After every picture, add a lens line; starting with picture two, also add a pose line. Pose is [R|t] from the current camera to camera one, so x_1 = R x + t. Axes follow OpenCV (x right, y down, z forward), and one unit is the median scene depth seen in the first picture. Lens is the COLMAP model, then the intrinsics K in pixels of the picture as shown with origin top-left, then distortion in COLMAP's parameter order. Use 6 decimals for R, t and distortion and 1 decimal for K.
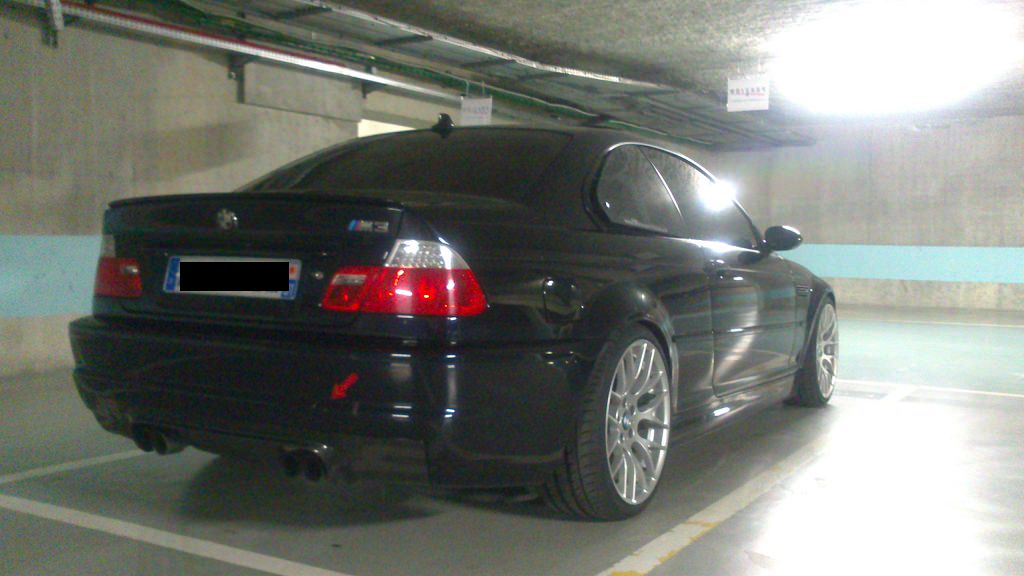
lens RADIAL K [[1008.5, 0, 512.0], [0, 1008.5, 288.0], [0, 0, 1]] dist [-0.053970, 0.005918]
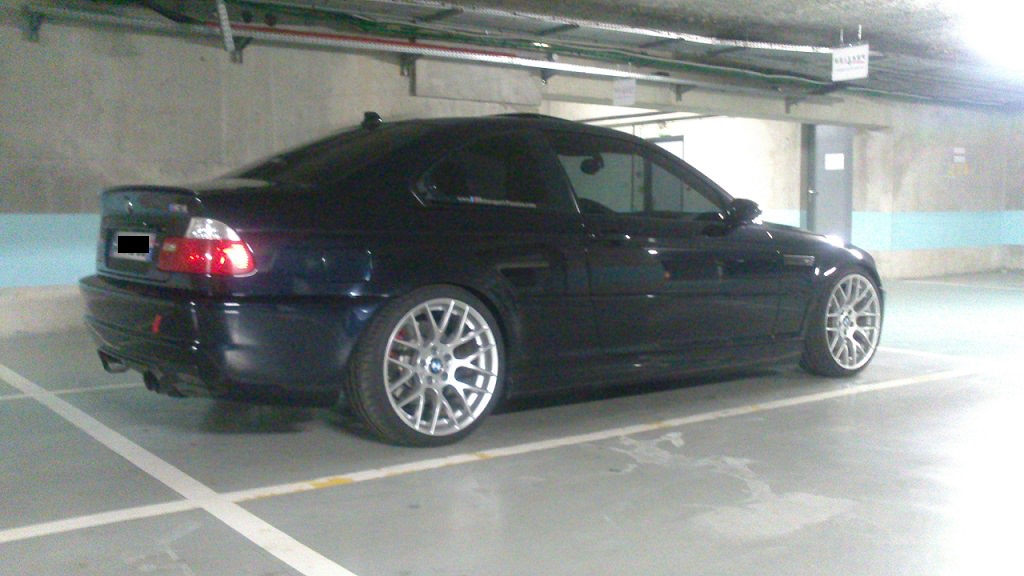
lens RADIAL K [[1008.5, 0, 512.0], [0, 1008.5, 288.0], [0, 0, 1]] dist [-0.053970, 0.005918]
pose [[0.928441, 0.017063, -0.371089, 0.267640], [-0.007049, 0.999574, 0.028325, 0.001817], [0.371414, -0.023682, 0.928165, -0.032421]]
